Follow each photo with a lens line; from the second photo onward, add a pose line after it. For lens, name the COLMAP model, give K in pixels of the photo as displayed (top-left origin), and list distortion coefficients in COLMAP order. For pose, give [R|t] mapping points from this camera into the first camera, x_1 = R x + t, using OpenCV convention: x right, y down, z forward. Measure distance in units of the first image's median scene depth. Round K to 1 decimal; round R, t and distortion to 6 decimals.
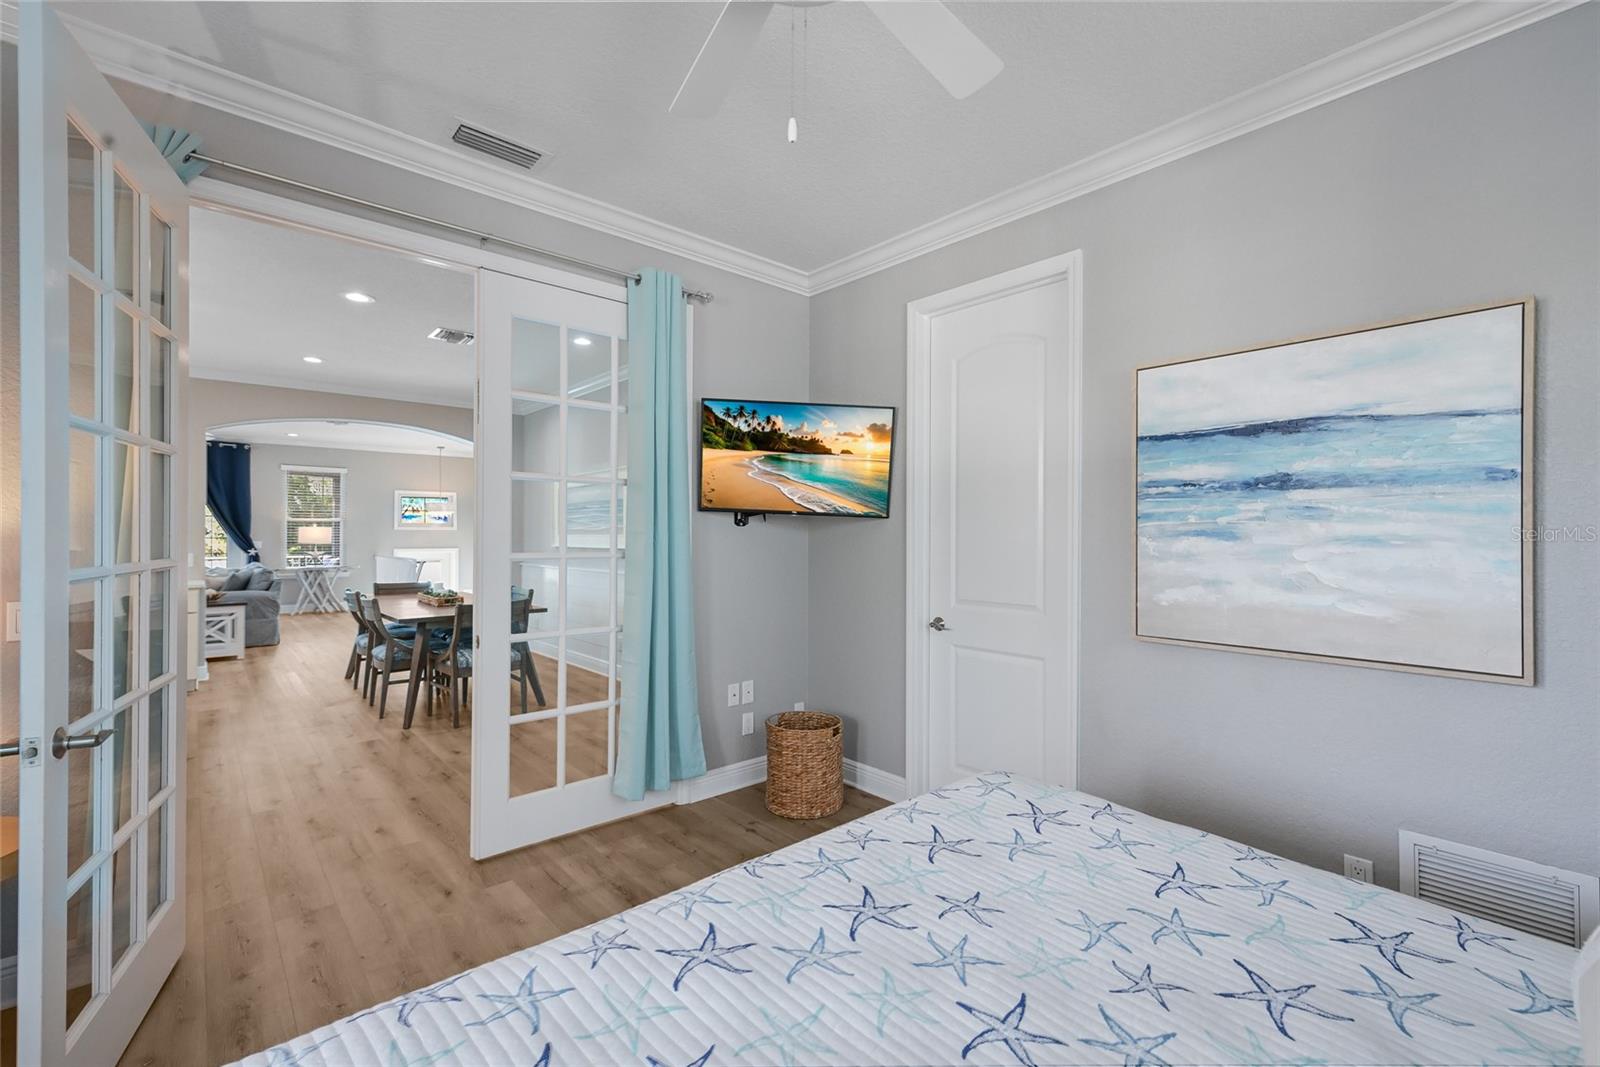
lens RADIAL K [[688.2, 0, 804.6], [0, 688.2, 529.6], [0, 0, 1]] dist [0.000581, 0.000026]
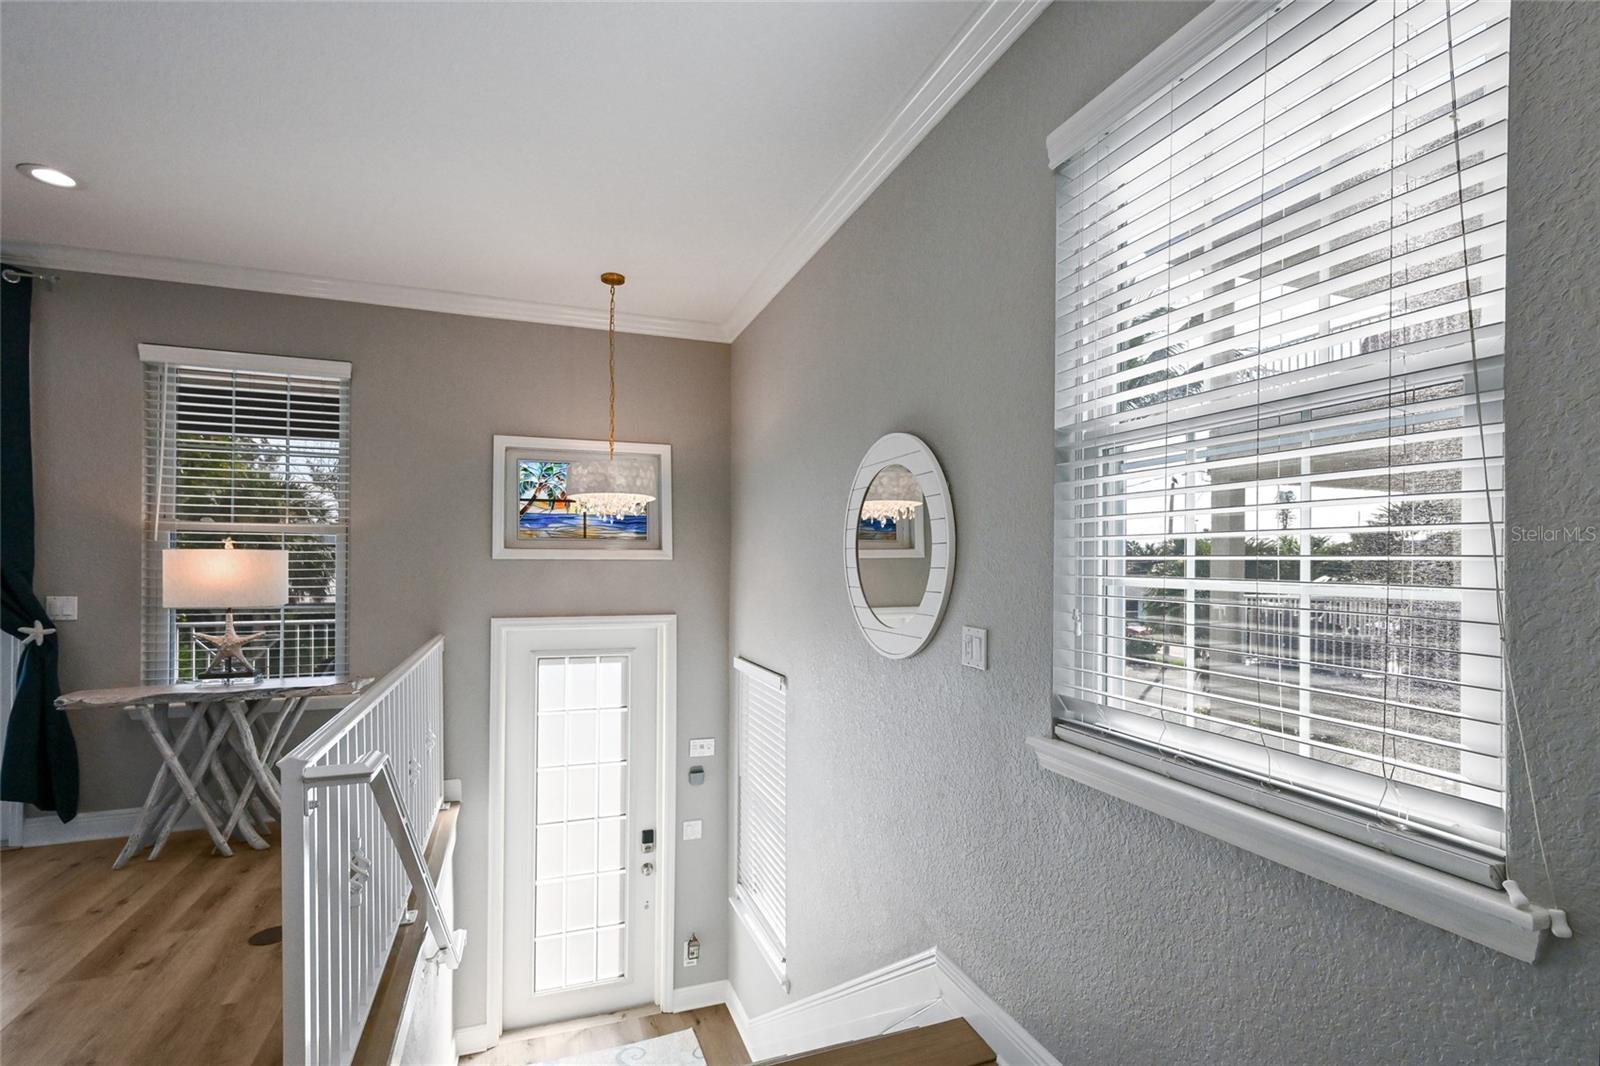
lens RADIAL K [[748.5, 0, 798.0], [0, 748.5, 546.4], [0, 0, 1]] dist [-0.000215, -0.000011]
pose [[0.930844, -0.000614, -0.365417, -0.364307], [-0.001997, 0.999975, -0.006767, -0.003953], [0.365412, 0.007029, 0.930819, 0.788215]]
